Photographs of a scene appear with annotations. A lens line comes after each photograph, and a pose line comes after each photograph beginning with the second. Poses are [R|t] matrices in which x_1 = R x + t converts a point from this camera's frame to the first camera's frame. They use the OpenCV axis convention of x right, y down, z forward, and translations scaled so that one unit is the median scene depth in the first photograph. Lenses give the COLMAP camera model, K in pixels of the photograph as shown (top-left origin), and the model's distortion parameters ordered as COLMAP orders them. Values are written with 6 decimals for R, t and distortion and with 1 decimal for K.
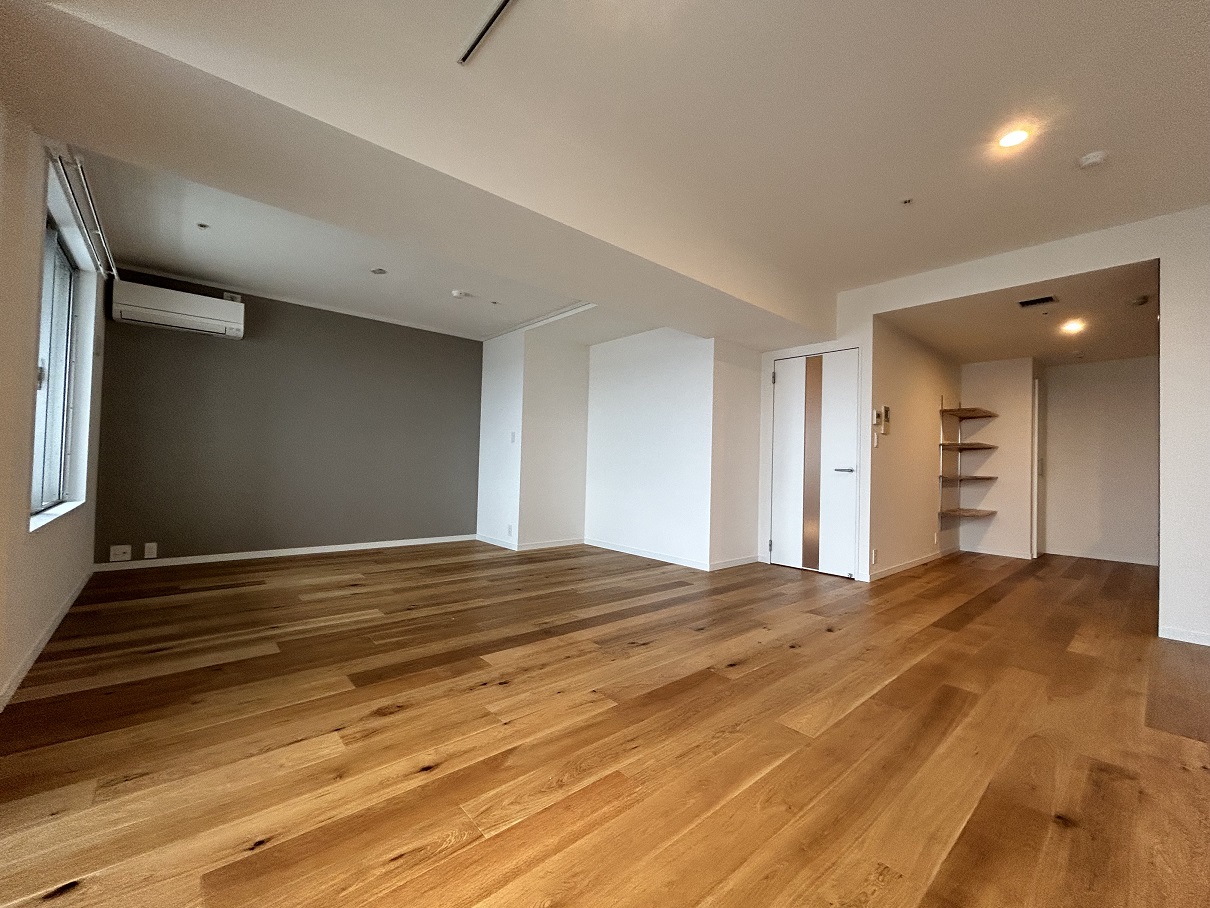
lens RADIAL K [[494.5, 0, 596.9], [0, 494.5, 453.1], [0, 0, 1]] dist [0.001717, 0.000227]
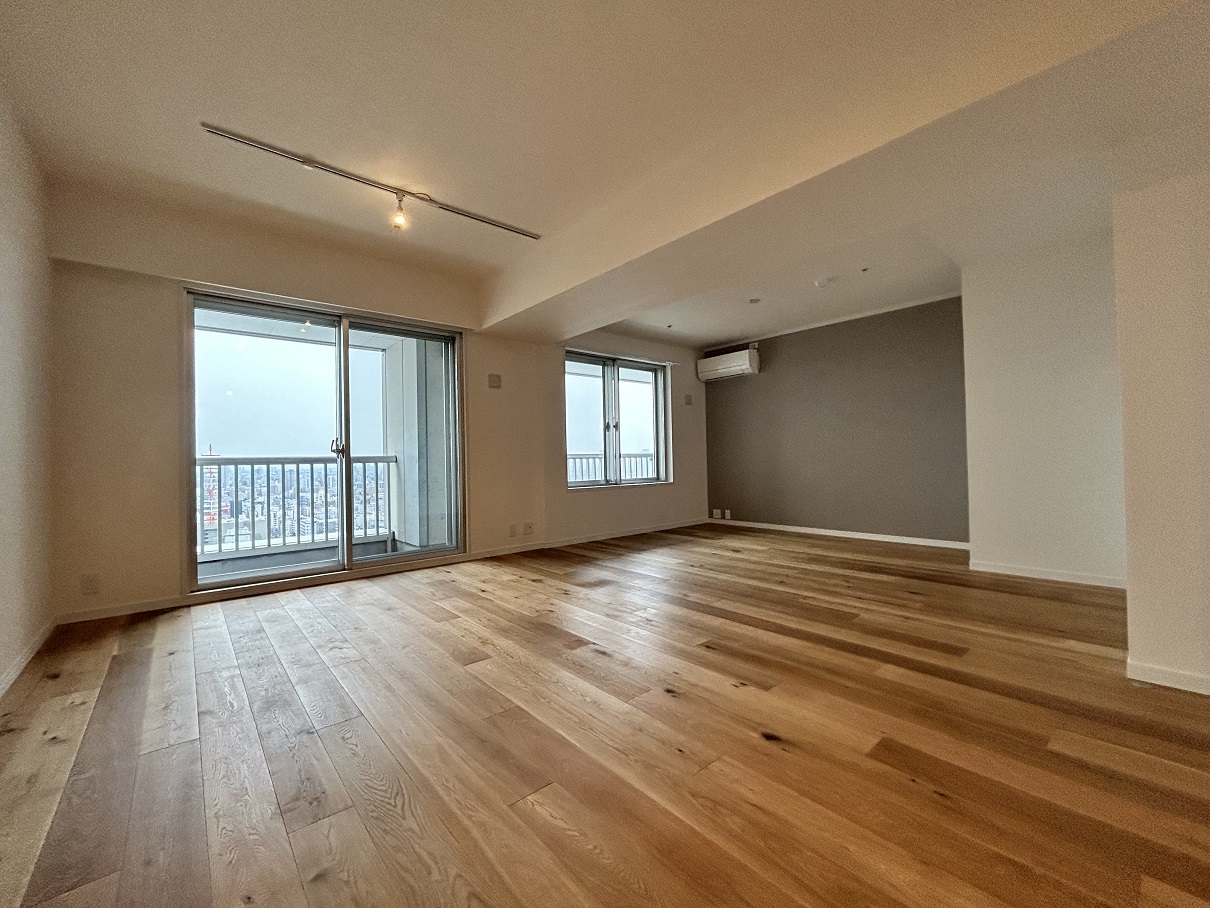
lens RADIAL K [[489.8, 0, 605.0], [0, 489.8, 454.0], [0, 0, 1]] dist [0.000130, 0.000193]
pose [[-0.001368, -0.040327, -0.999186, 1.032055], [0.042807, 0.998268, -0.040348, 0.060907], [0.999082, -0.042827, 0.000360, 0.837310]]
